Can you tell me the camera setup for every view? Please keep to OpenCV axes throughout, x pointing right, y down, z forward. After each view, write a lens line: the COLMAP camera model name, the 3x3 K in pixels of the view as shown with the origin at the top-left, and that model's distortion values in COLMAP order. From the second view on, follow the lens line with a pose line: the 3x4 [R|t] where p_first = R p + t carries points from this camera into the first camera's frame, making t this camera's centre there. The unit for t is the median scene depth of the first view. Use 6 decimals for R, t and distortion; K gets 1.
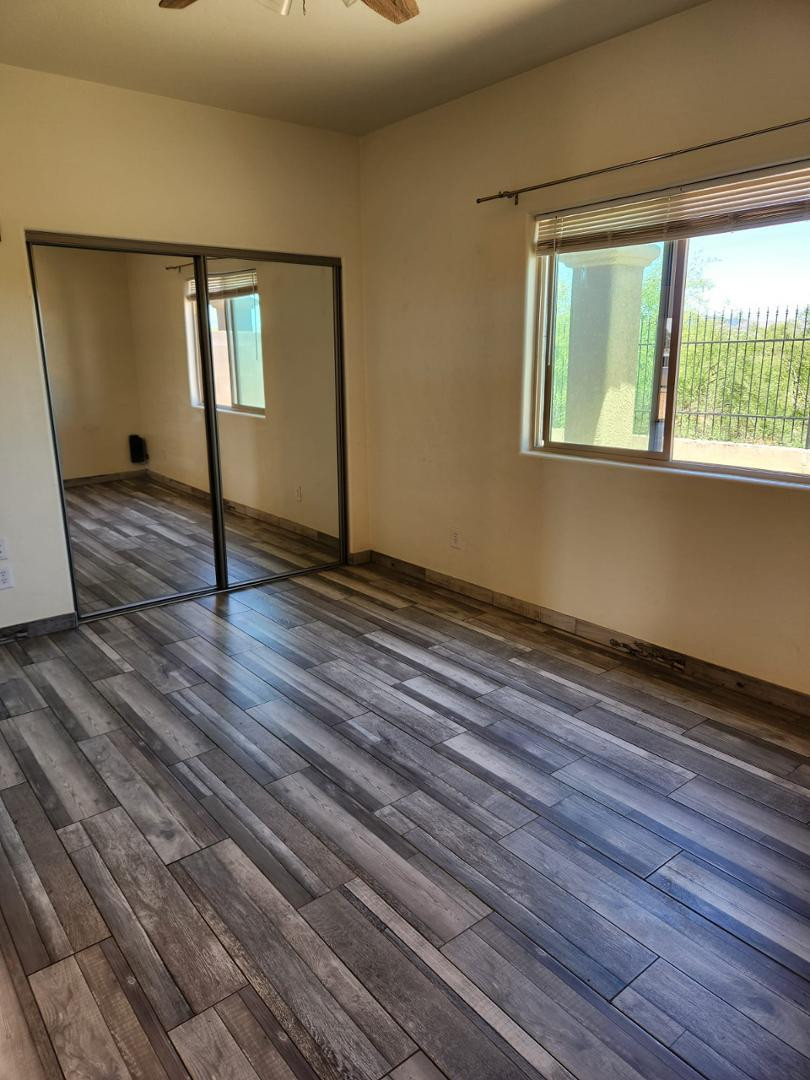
lens RADIAL K [[718.2, 0, 410.1], [0, 718.2, 538.0], [0, 0, 1]] dist [0.065565, -0.052264]
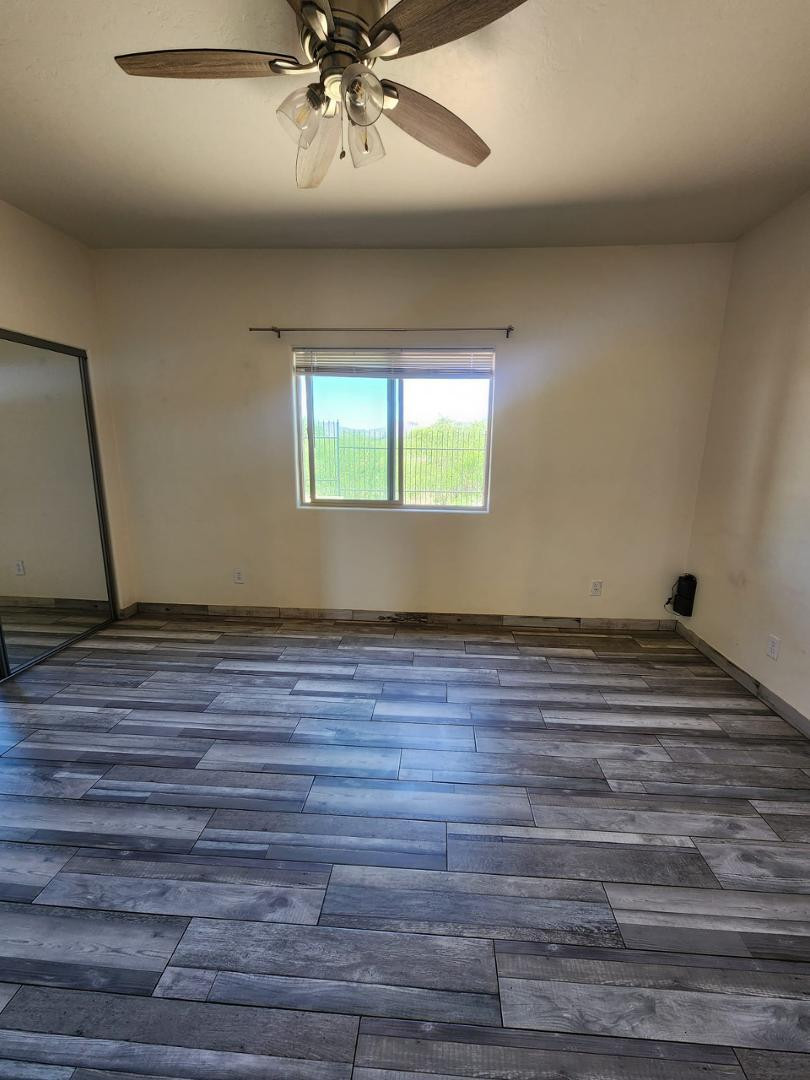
lens RADIAL K [[436.7, 0, 414.2], [0, 436.7, 543.1], [0, 0, 1]] dist [0.004797, -0.002060]
pose [[0.678180, -0.140642, 0.721312, -0.442476], [0.160257, 0.986198, 0.041615, -0.064320], [-0.717209, 0.087373, 0.691359, 0.306749]]
